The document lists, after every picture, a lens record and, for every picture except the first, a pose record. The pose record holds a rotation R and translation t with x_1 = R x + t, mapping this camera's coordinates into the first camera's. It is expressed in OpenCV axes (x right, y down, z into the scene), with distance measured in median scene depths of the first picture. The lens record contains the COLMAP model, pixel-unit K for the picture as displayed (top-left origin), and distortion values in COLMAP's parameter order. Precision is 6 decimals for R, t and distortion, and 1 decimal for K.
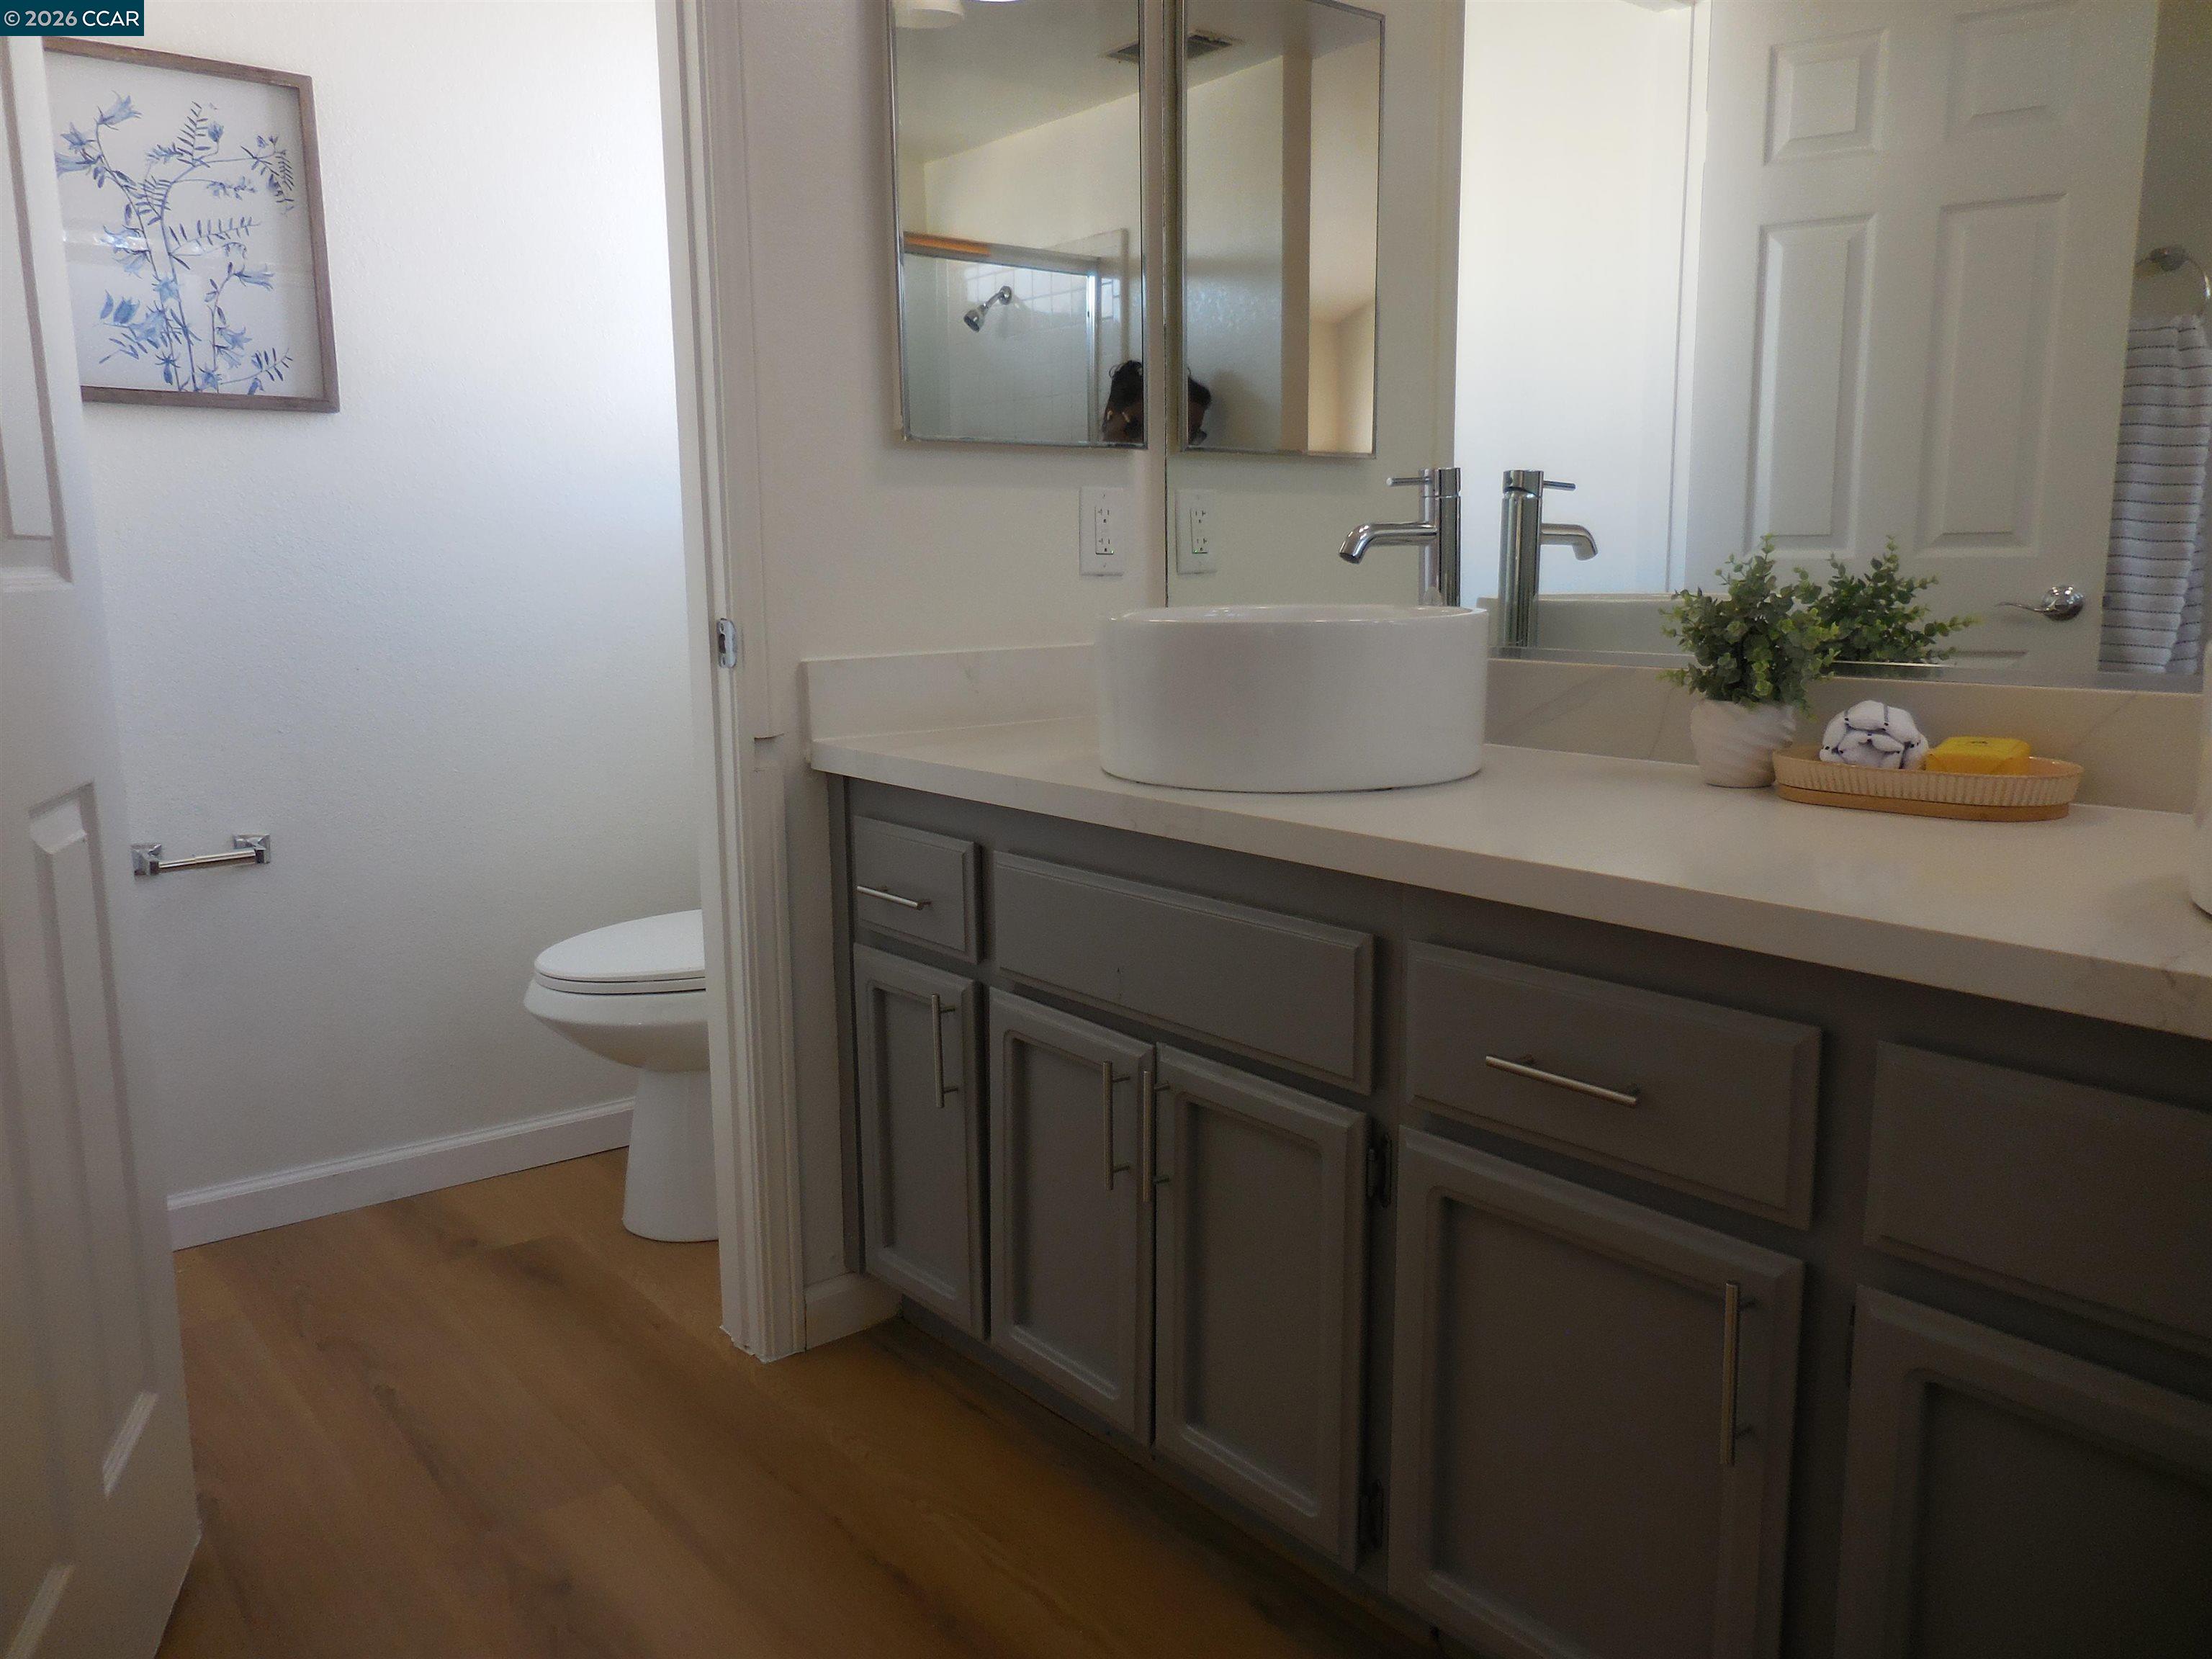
lens RADIAL K [[1684.1, 0, 1115.3], [0, 1684.1, 841.2], [0, 0, 1]] dist [0.005694, 0.005729]
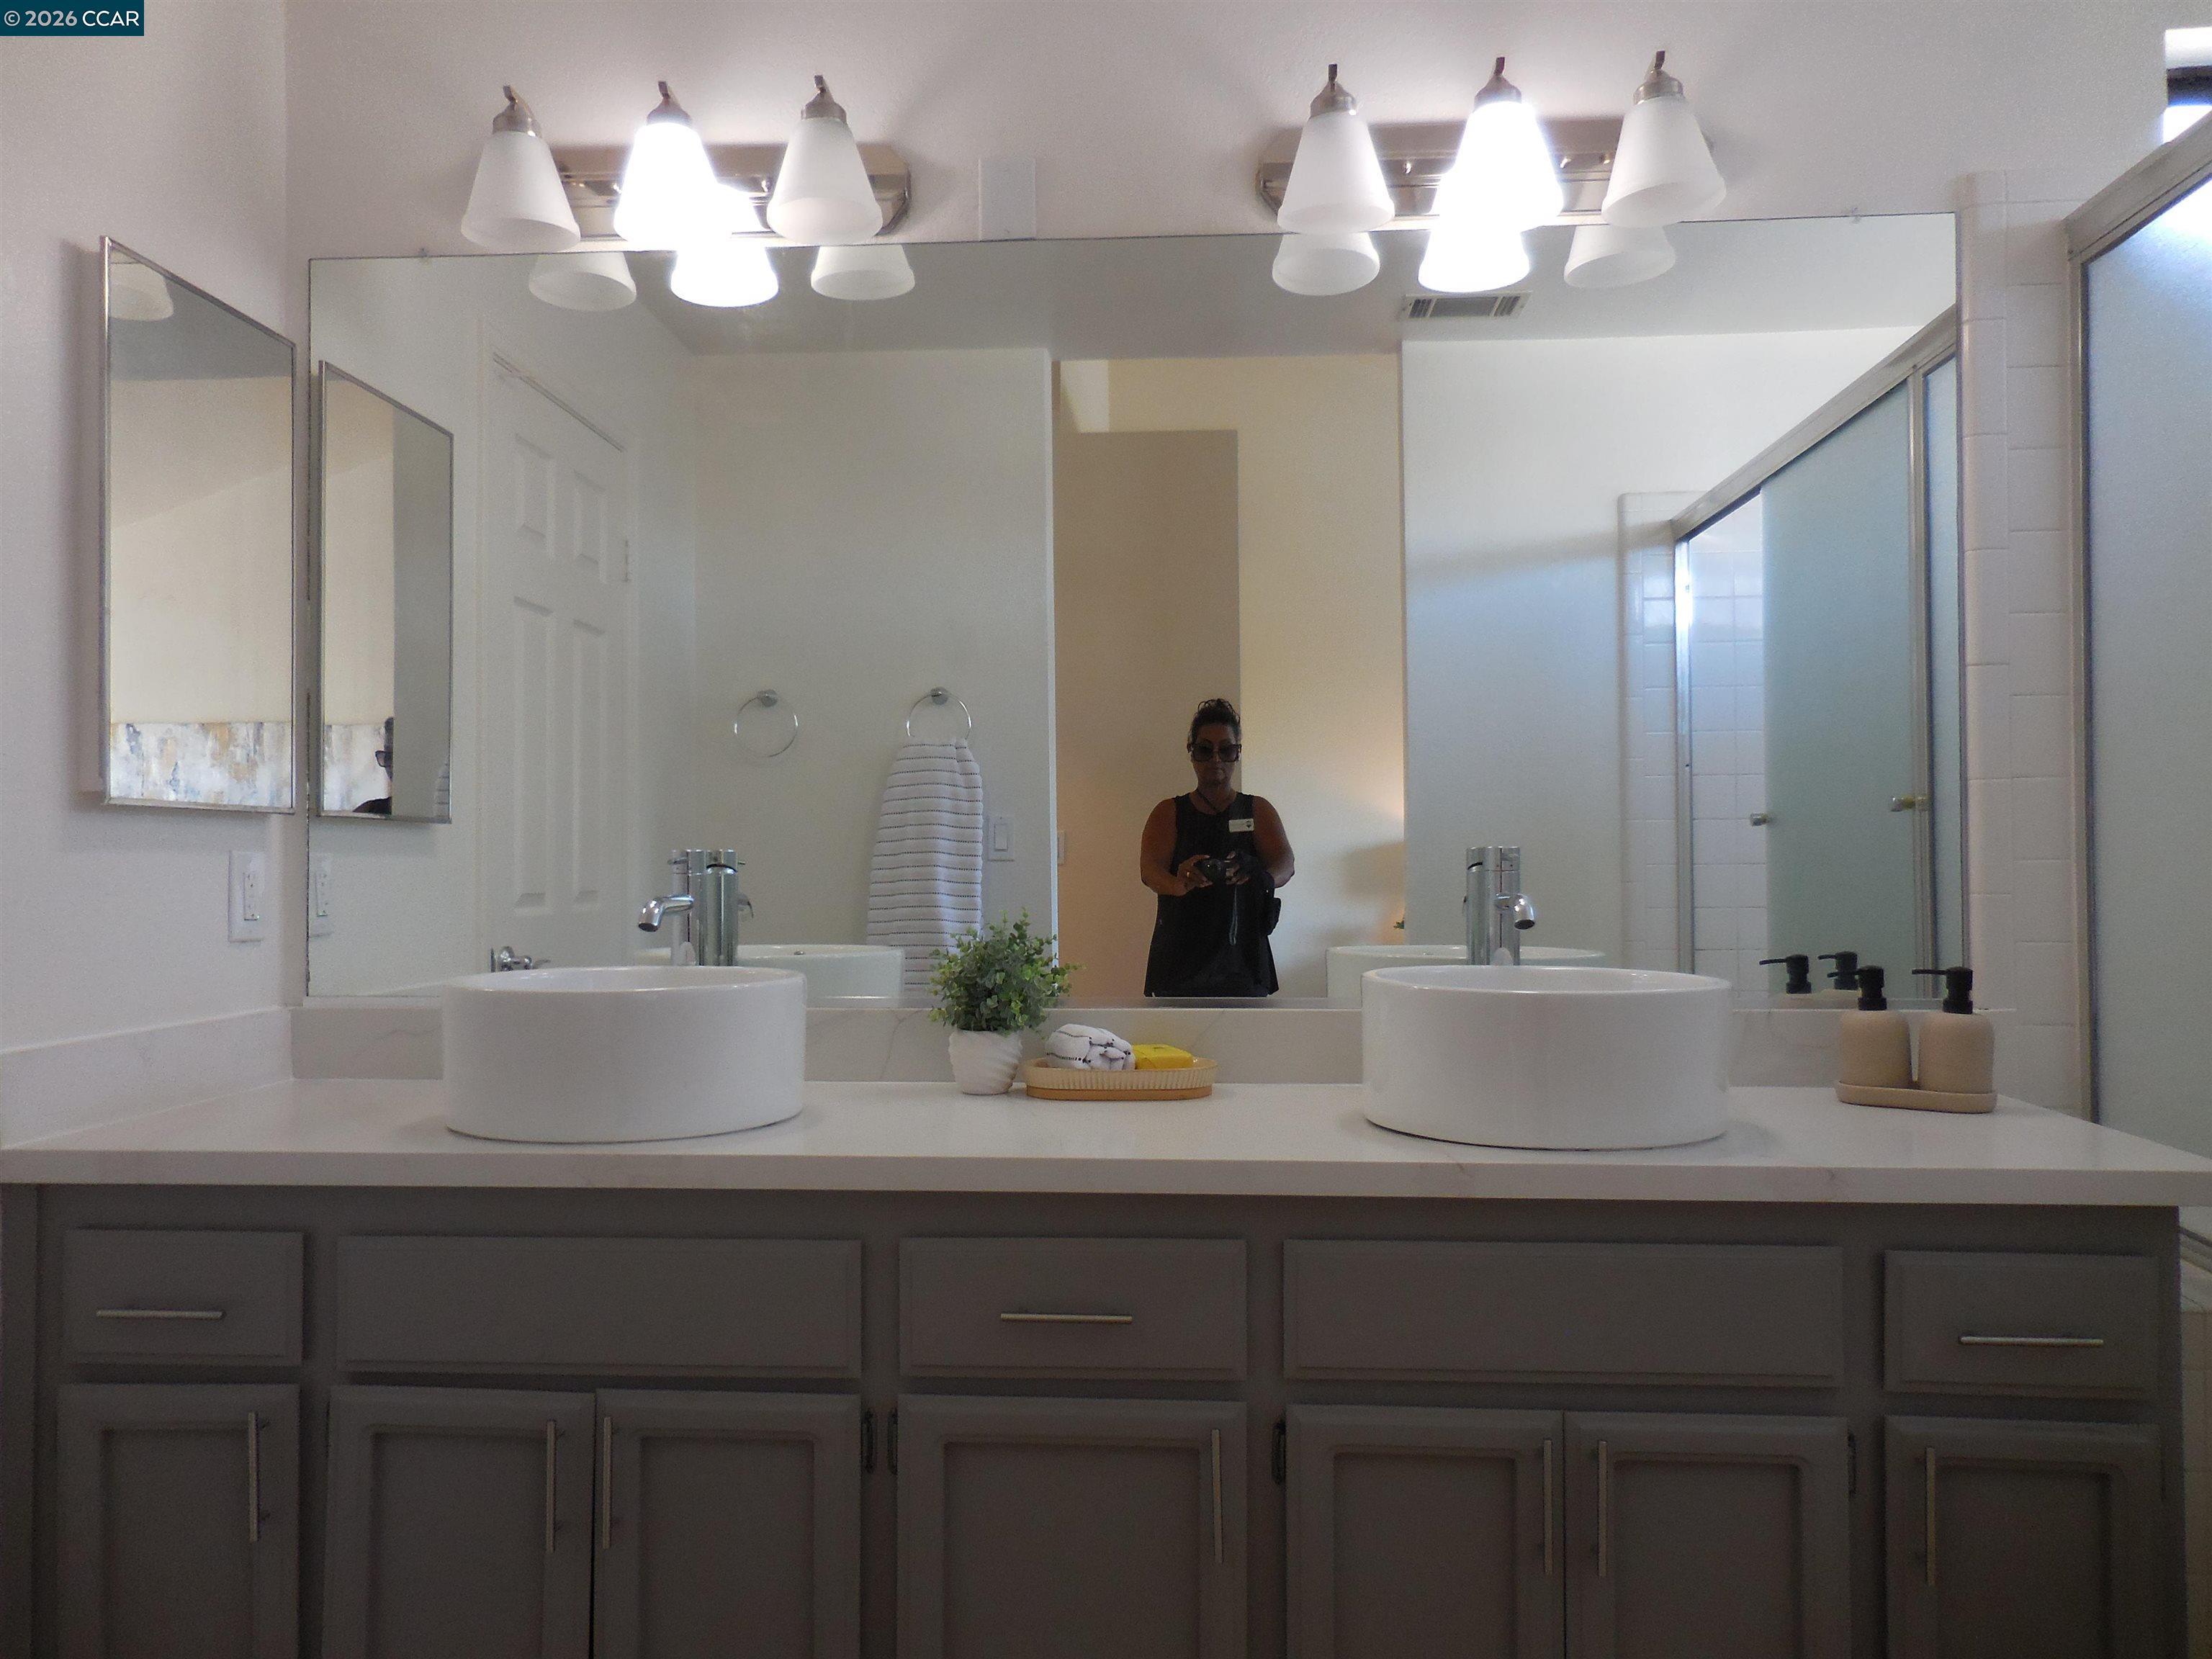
lens RADIAL K [[1684.1, 0, 1115.3], [0, 1684.1, 841.2], [0, 0, 1]] dist [0.005694, 0.005729]
pose [[0.657606, 0.018705, 0.753130, -0.582406], [0.121934, 0.983868, -0.130904, -0.042138], [-0.743429, 0.177916, 0.644717, 0.013489]]
